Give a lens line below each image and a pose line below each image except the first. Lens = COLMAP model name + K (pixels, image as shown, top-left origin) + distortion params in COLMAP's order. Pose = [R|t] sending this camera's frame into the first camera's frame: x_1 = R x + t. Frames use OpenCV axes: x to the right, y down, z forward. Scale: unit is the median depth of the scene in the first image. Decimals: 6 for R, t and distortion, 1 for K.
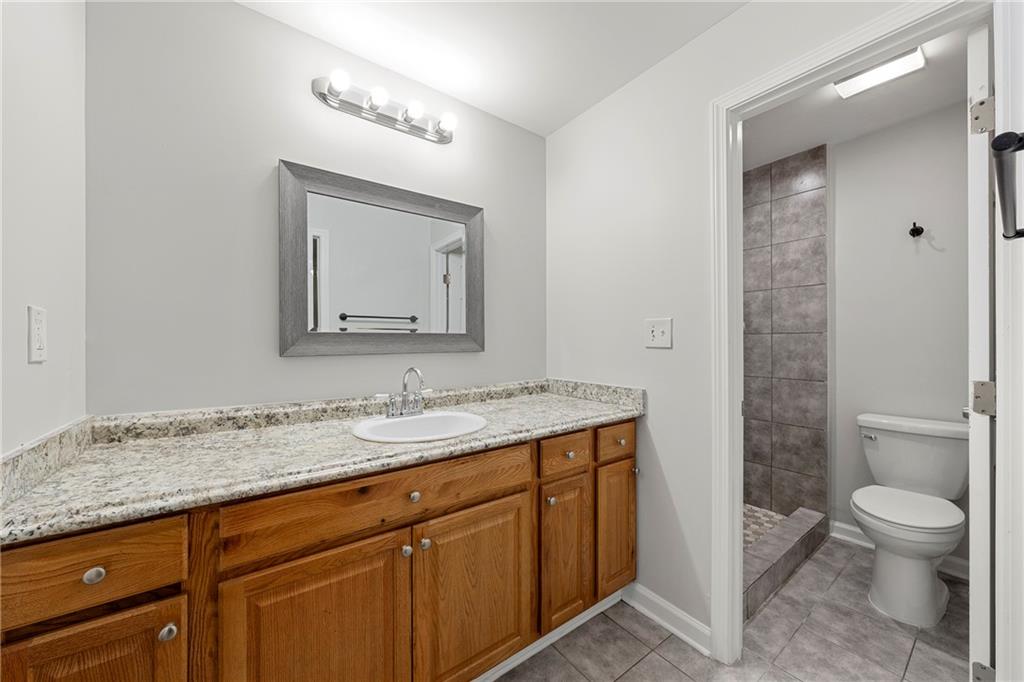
lens RADIAL K [[375.2, 0, 512.9], [0, 375.2, 339.0], [0, 0, 1]] dist [-0.000924, 0.000031]
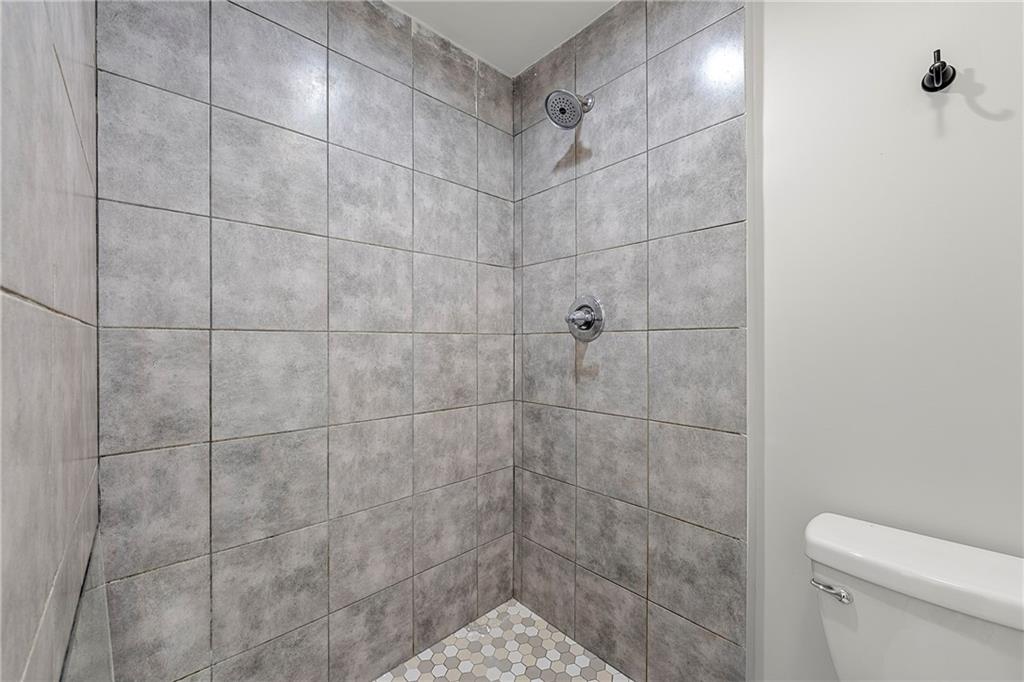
lens RADIAL K [[402.0, 0, 512.0], [0, 402.0, 341.0], [0, 0, 1]] dist [-0.000272, -0.000140]
pose [[0.994592, 0.000257, 0.103856, 0.479667], [-0.000437, 0.999998, 0.001709, -0.001229], [-0.103856, -0.001746, 0.994591, 0.516708]]
